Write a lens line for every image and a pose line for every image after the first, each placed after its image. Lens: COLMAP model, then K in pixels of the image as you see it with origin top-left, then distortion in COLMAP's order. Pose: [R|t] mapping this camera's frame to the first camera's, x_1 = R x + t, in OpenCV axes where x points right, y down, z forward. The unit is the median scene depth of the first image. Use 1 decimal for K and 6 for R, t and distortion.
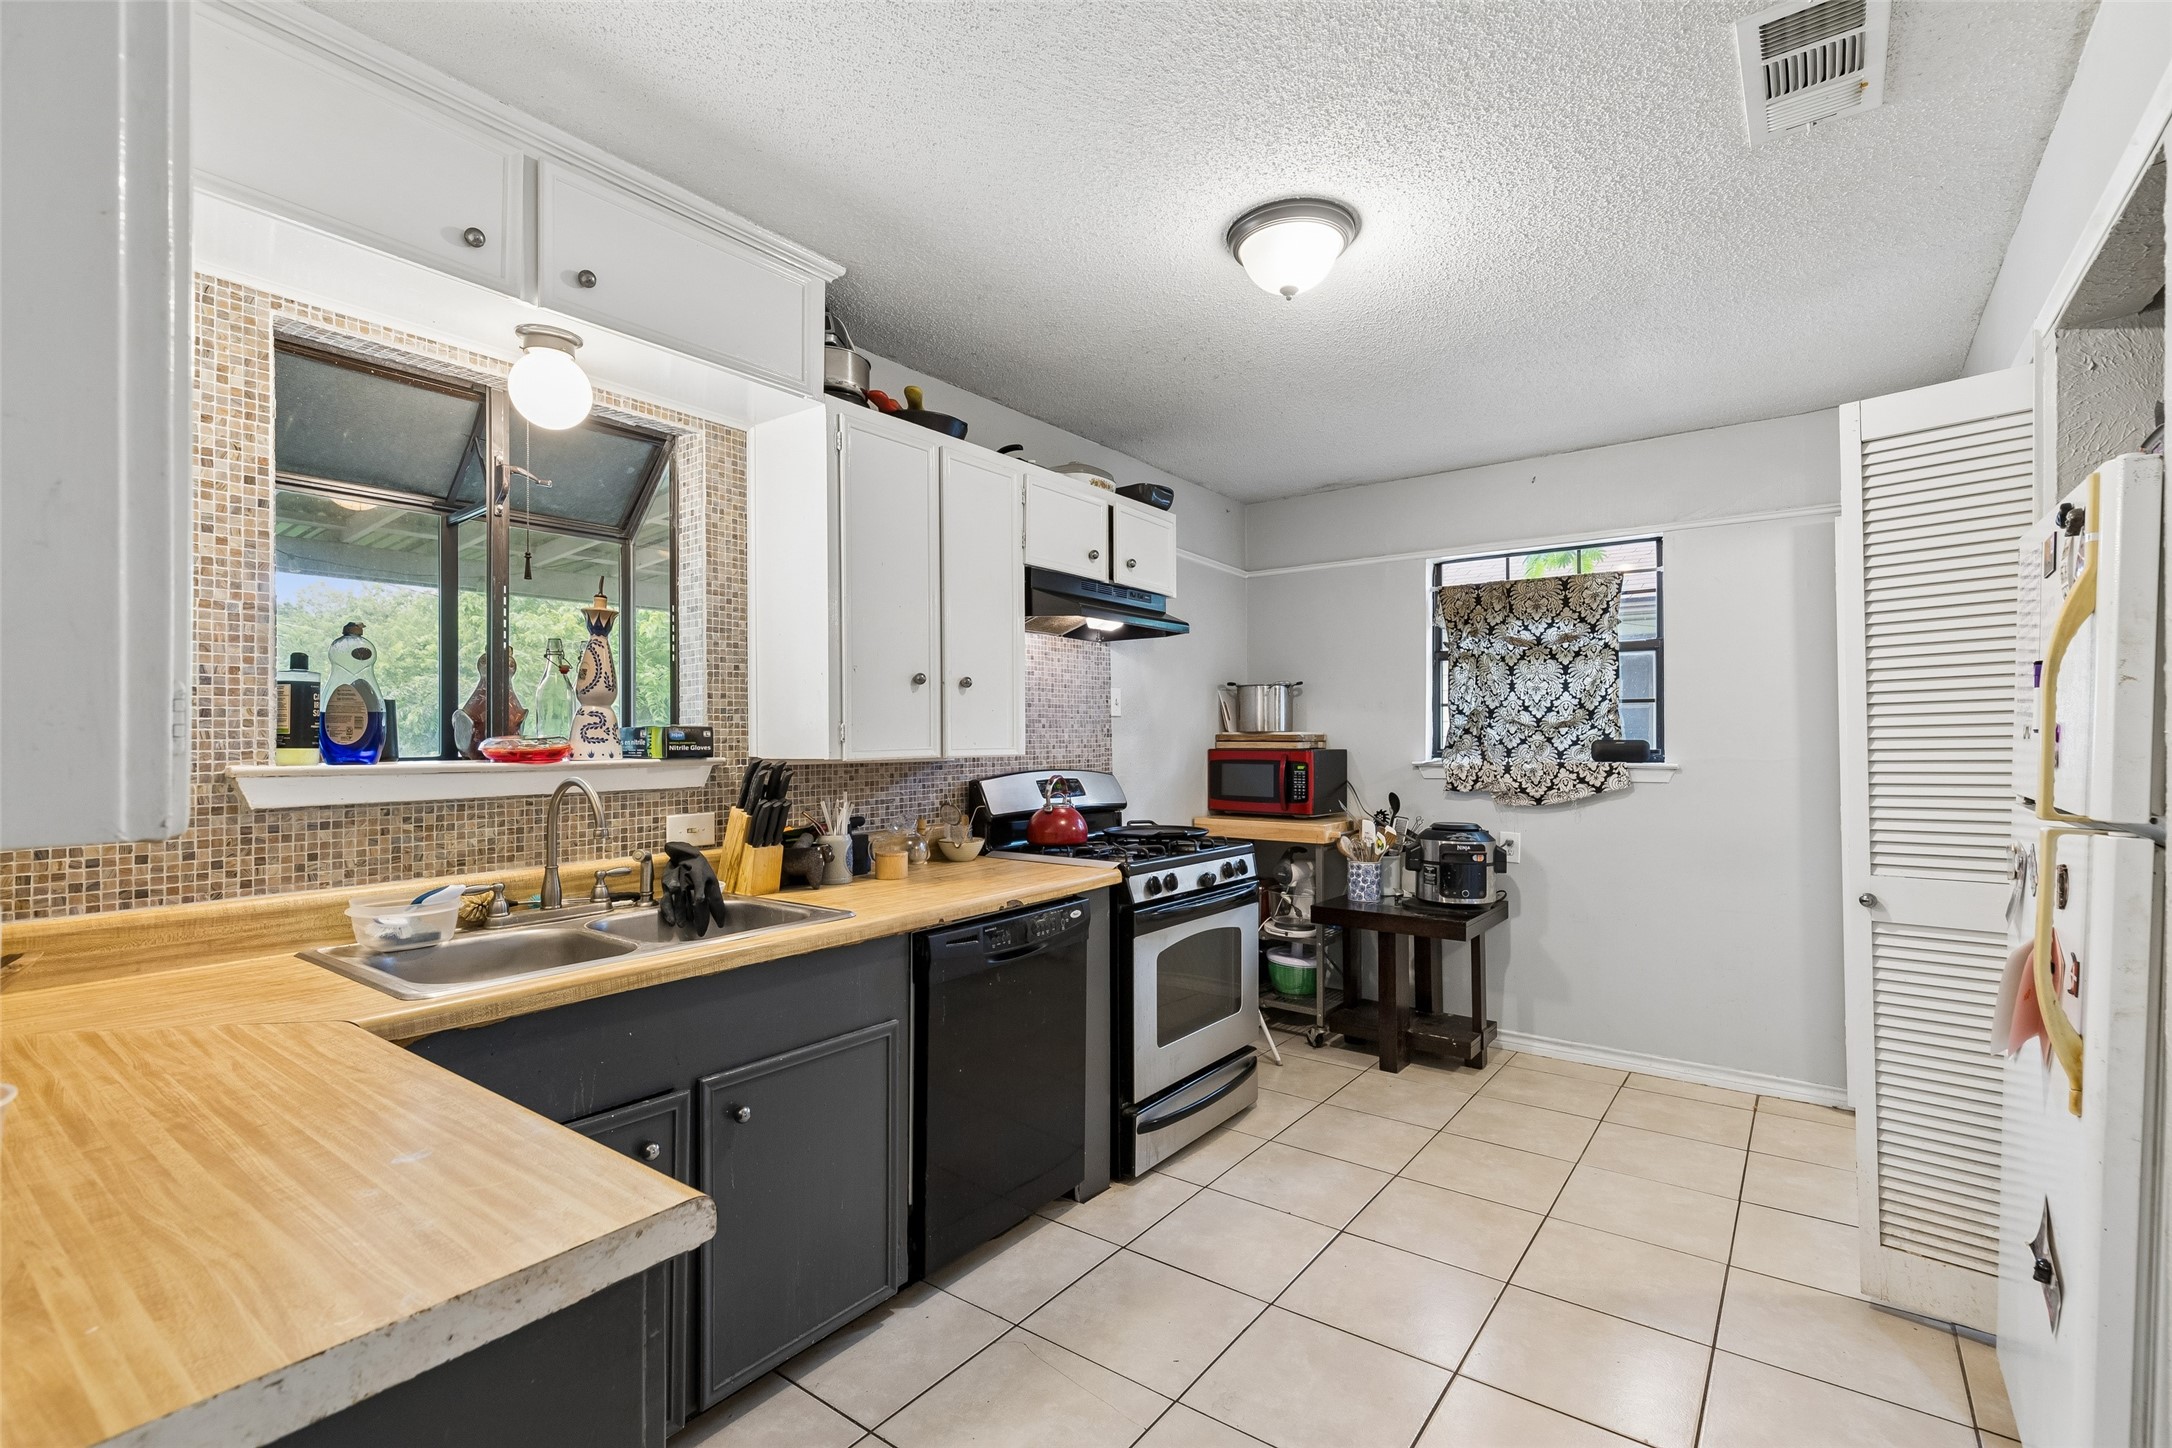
lens RADIAL K [[980.3, 0, 1095.4], [0, 980.3, 730.8], [0, 0, 1]] dist [0.011501, -0.003522]
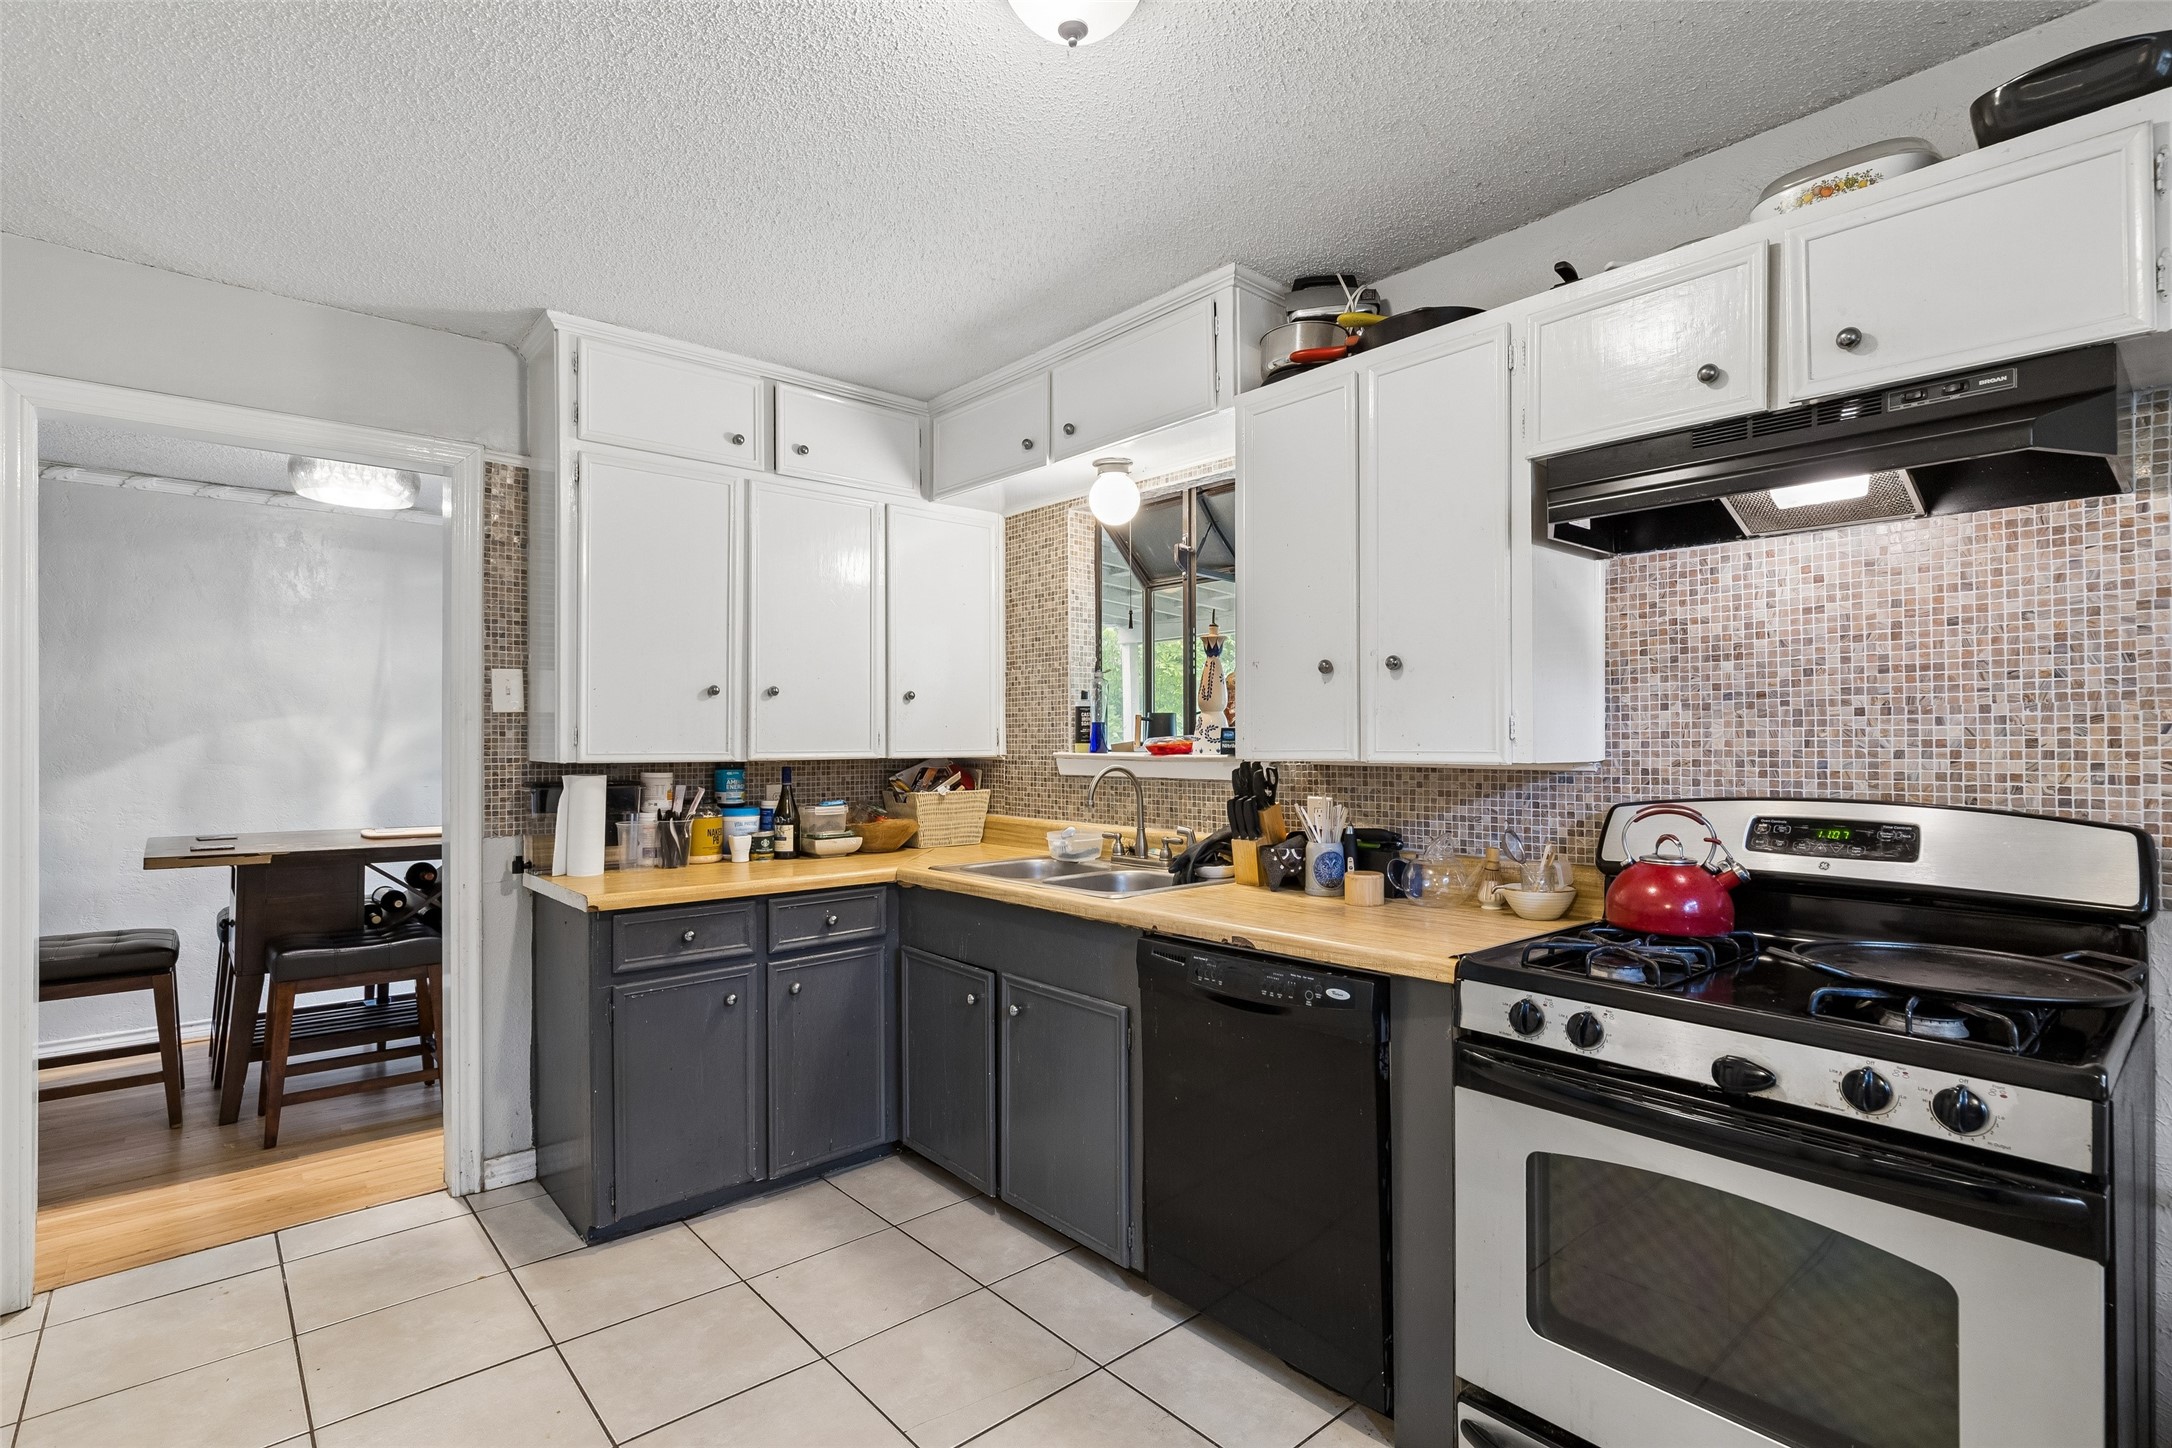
lens RADIAL K [[1015.3, 0, 1075.6], [0, 1015.3, 728.9], [0, 0, 1]] dist [-0.003167, -0.000399]
pose [[-0.214856, -0.007313, -0.976618, 0.780705], [0.010434, 0.999898, -0.009783, 0.007274], [0.976590, -0.012292, -0.214758, 1.069318]]
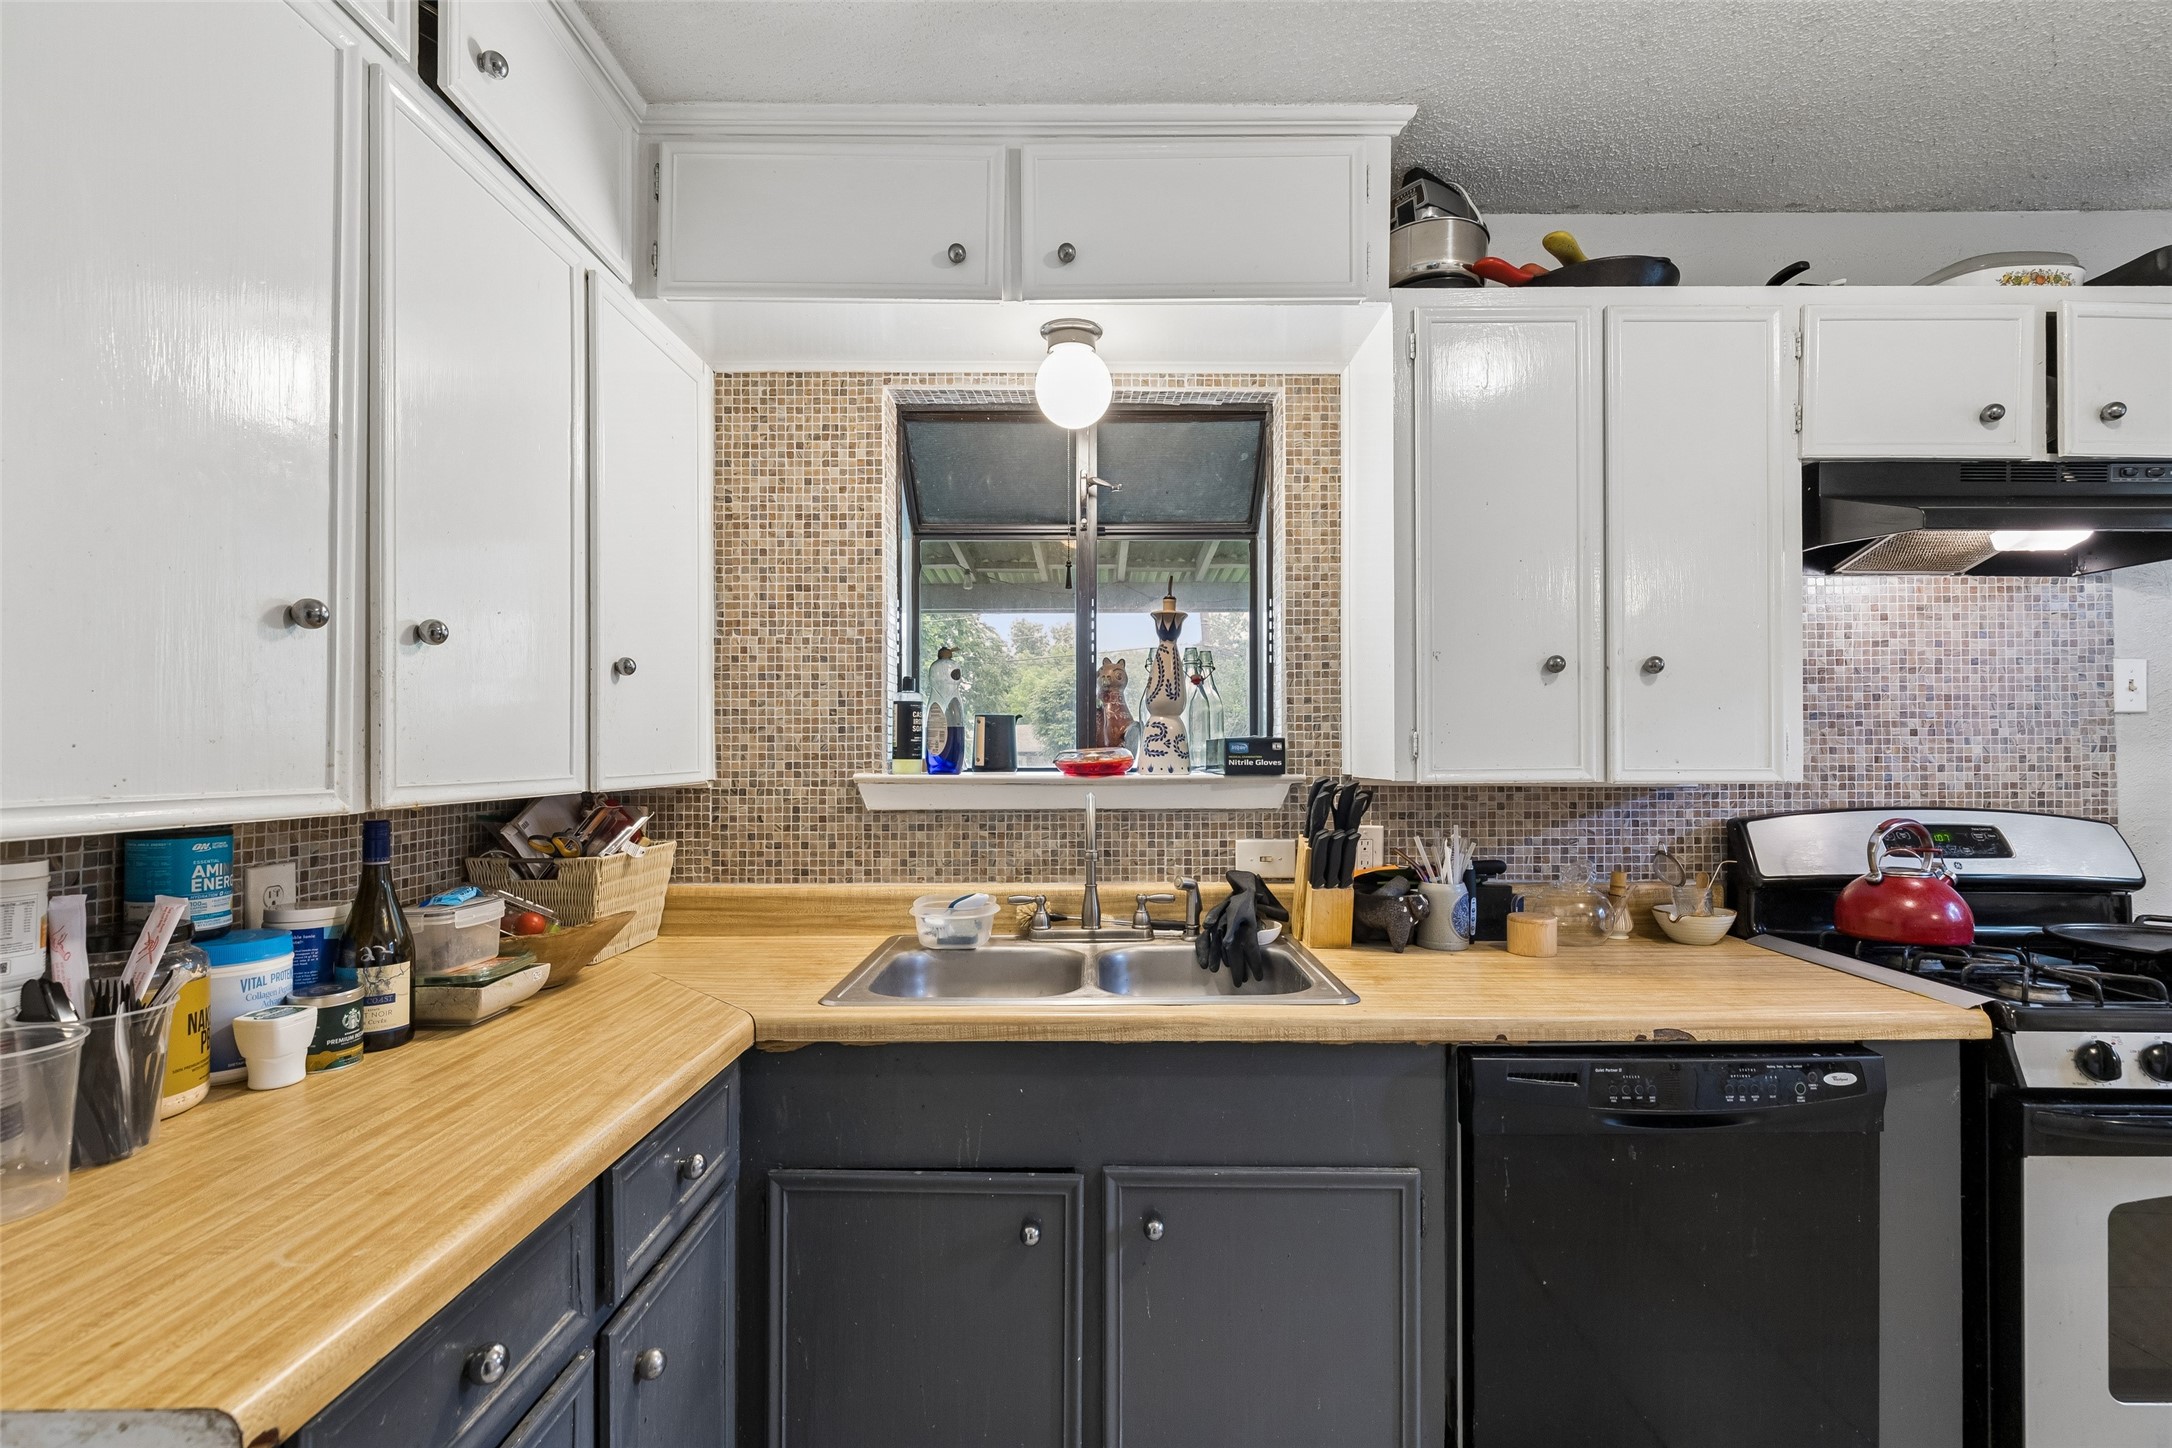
lens RADIAL K [[980.3, 0, 1087.5], [0, 980.3, 742.8], [0, 0, 1]] dist [0.011501, -0.003522]
pose [[0.594225, -0.000915, -0.804298, 0.187833], [0.003899, 0.999991, 0.001743, -0.001966], [0.804289, -0.004172, 0.594224, 0.374935]]
